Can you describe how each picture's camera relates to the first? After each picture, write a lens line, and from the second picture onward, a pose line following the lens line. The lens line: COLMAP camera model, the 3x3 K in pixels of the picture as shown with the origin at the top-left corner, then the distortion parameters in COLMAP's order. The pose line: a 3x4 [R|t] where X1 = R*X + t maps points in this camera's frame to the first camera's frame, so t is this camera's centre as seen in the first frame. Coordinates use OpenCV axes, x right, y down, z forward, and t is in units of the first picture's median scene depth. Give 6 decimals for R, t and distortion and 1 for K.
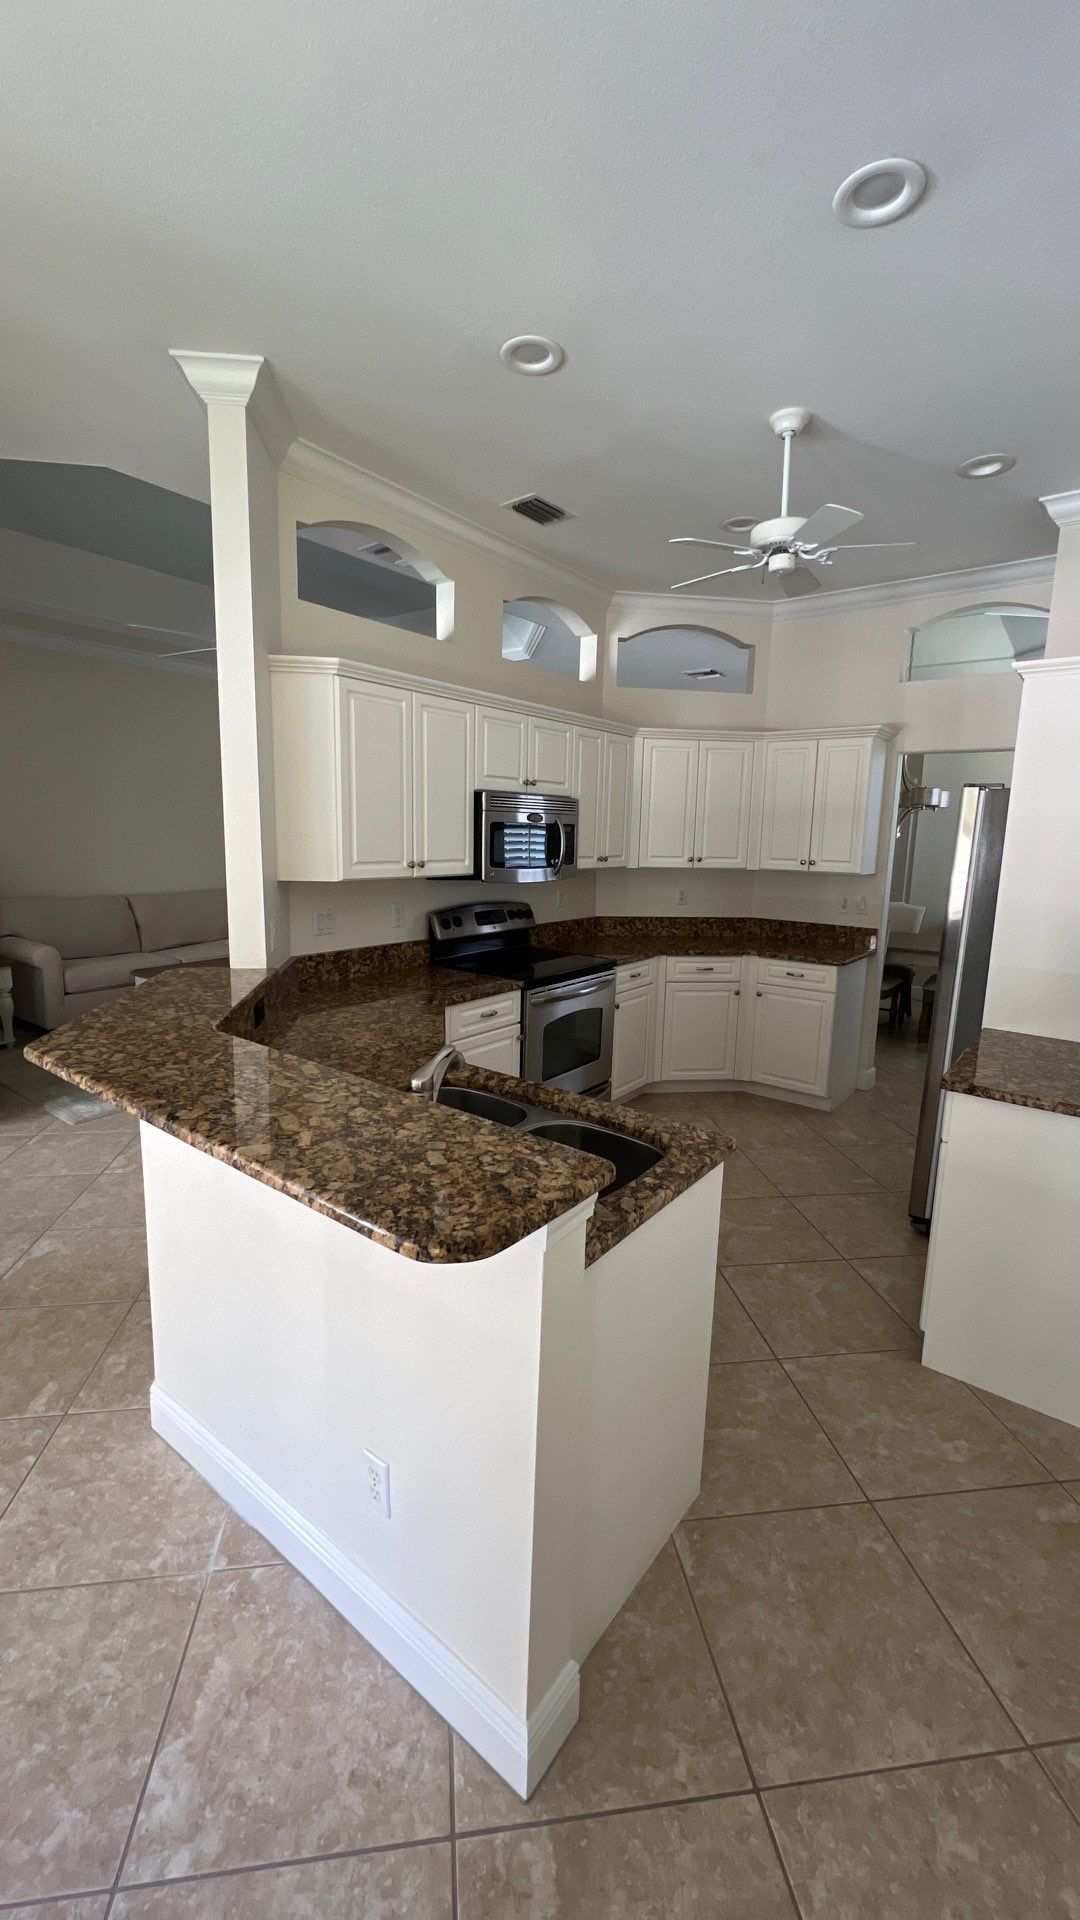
lens RADIAL K [[763.8, 0, 537.1], [0, 763.8, 962.1], [0, 0, 1]] dist [0.000867, -0.000057]
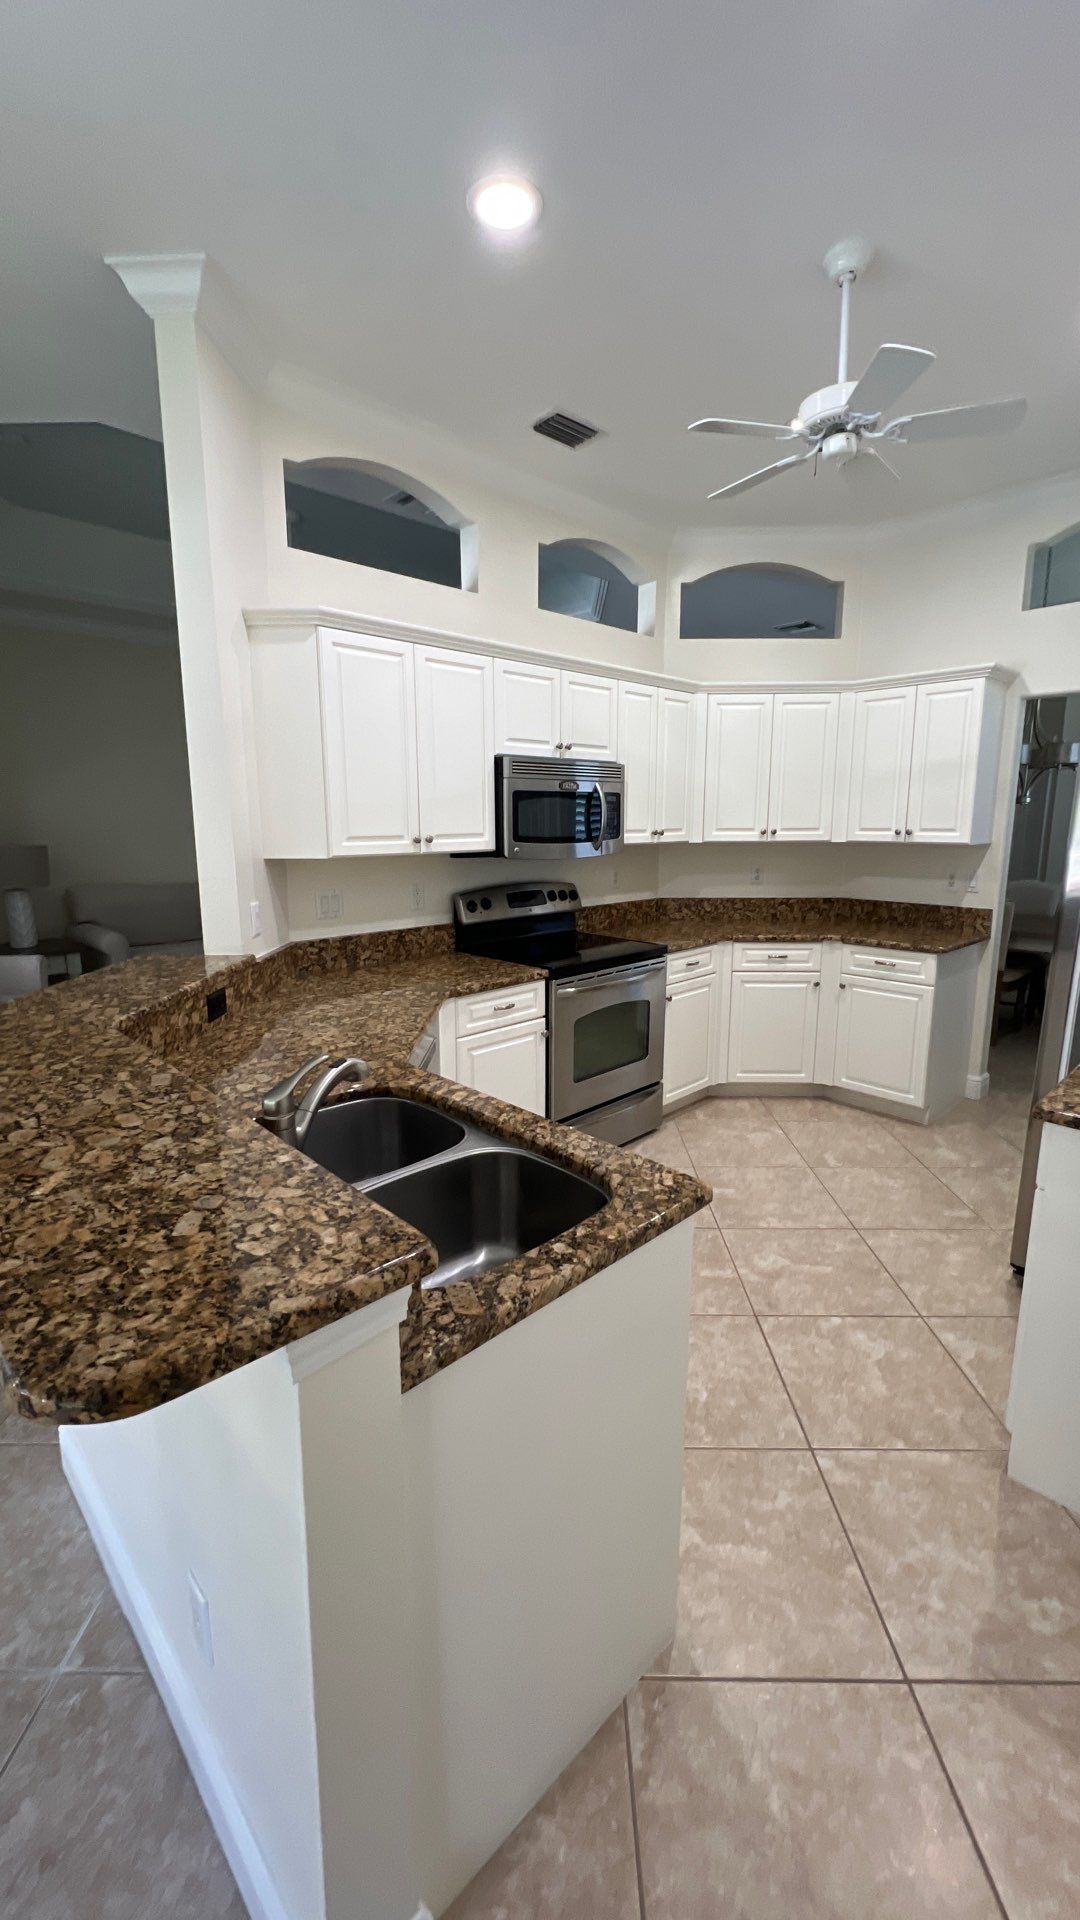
lens RADIAL K [[763.8, 0, 537.1], [0, 763.8, 962.1], [0, 0, 1]] dist [0.000867, -0.000057]
pose [[0.988872, 0.003325, -0.148733, 0.143425], [-0.000829, 0.999858, 0.016843, 0.001249], [0.148768, -0.016533, 0.988734, 0.174824]]
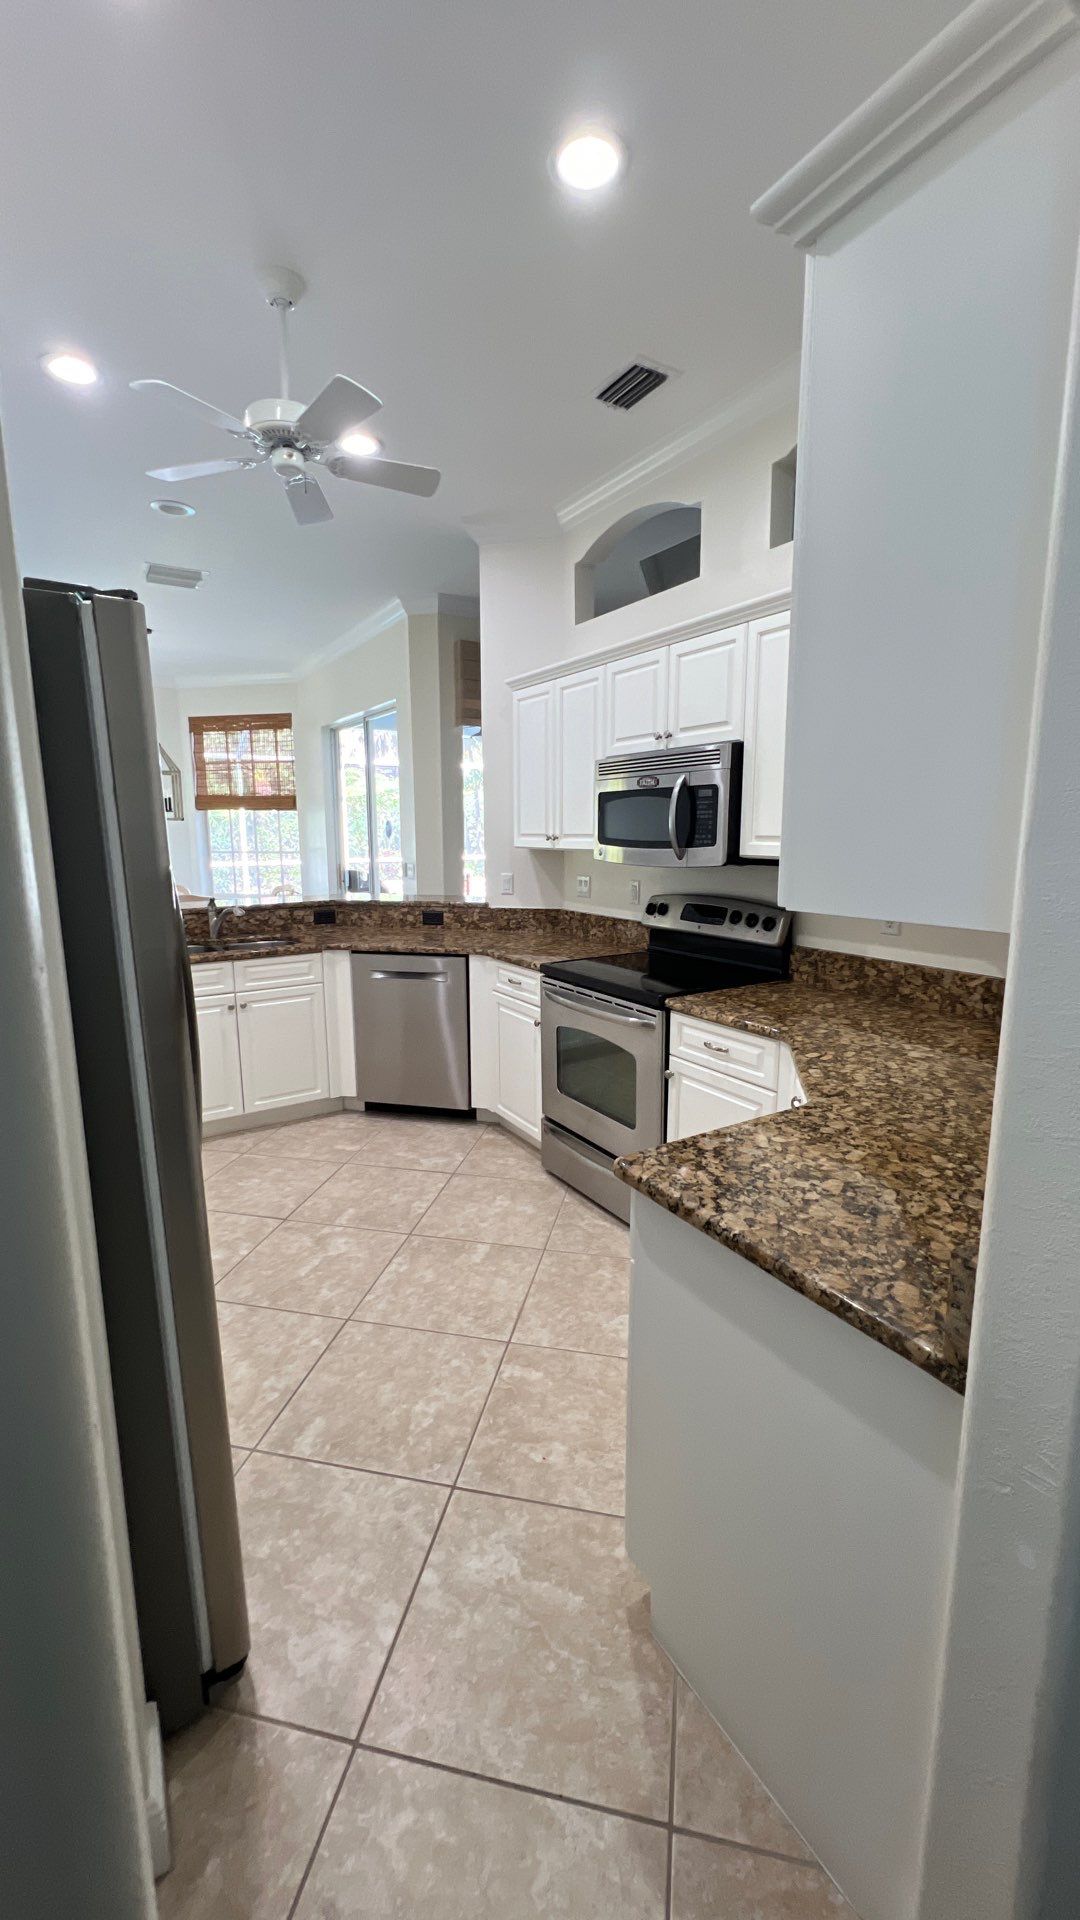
lens RADIAL K [[763.8, 0, 537.1], [0, 763.8, 962.1], [0, 0, 1]] dist [0.000867, -0.000057]
pose [[-0.345033, 0.148601, -0.926752, 1.191864], [-0.158832, 0.963903, 0.213692, -0.248591], [0.925054, 0.220929, -0.308976, 1.808087]]
